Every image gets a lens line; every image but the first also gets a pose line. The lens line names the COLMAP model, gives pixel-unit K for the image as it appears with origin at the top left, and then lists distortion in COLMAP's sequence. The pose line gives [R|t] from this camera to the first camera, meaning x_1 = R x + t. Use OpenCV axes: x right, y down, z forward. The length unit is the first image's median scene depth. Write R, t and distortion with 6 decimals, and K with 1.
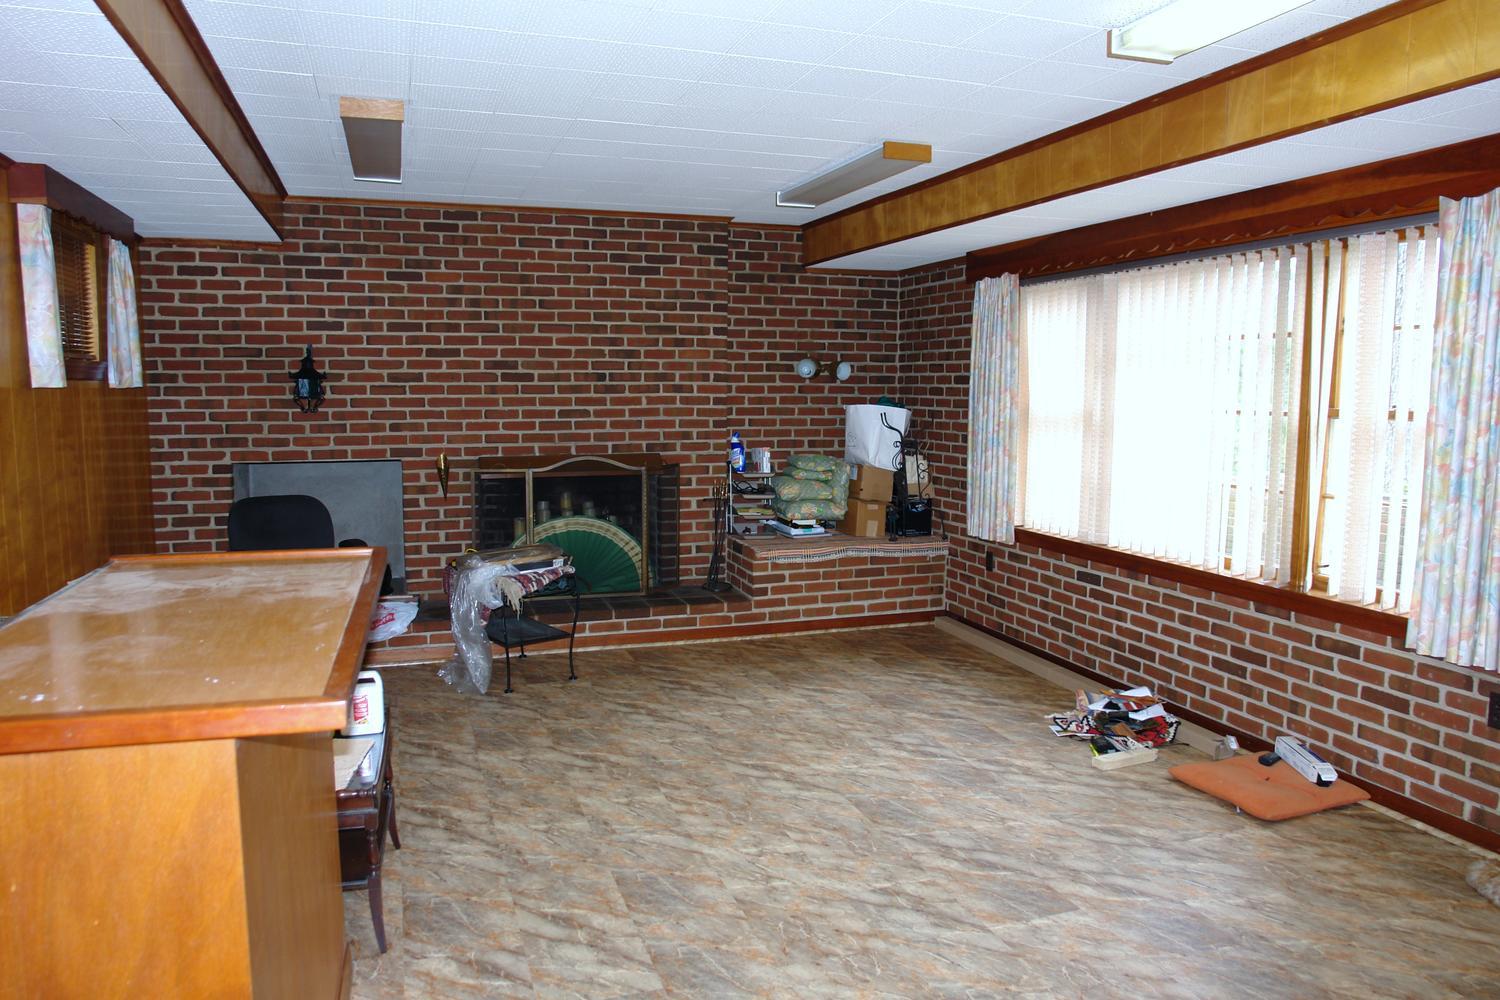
lens RADIAL K [[1048.1, 0, 750.0], [0, 1048.1, 500.0], [0, 0, 1]] dist [-0.083949, 0.052316]
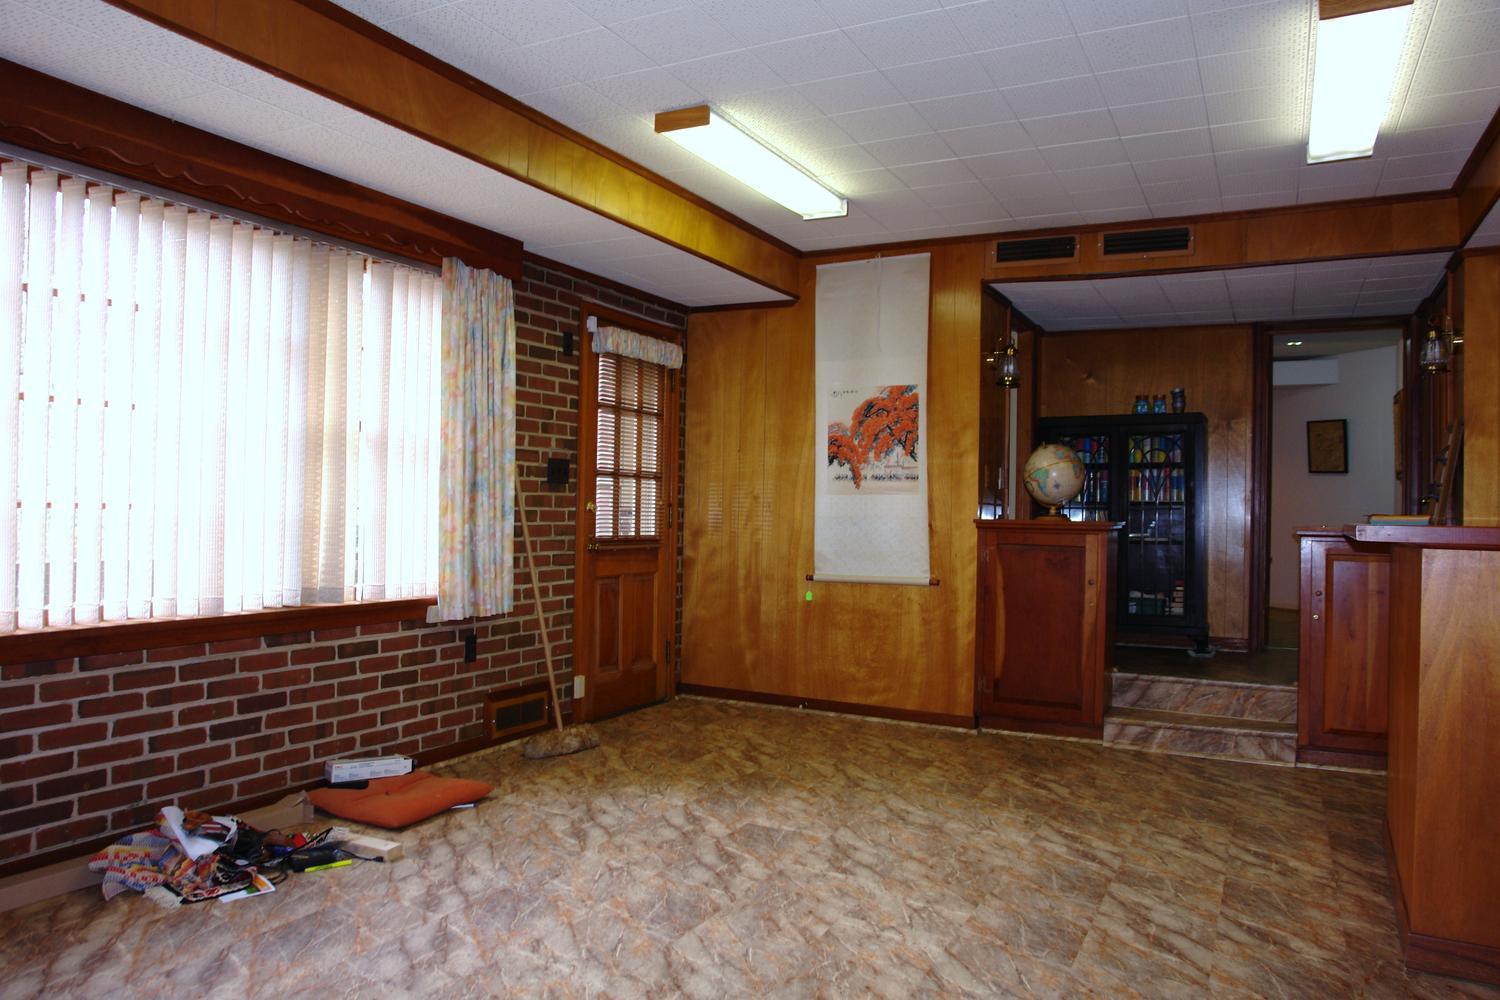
lens RADIAL K [[1048.1, 0, 750.0], [0, 1048.1, 500.0], [0, 0, 1]] dist [-0.083949, 0.052316]
pose [[-0.697247, -0.009723, 0.716765, -0.446987], [0.056359, 0.996069, 0.068336, -0.054963], [-0.714612, 0.088043, -0.693959, 1.446505]]
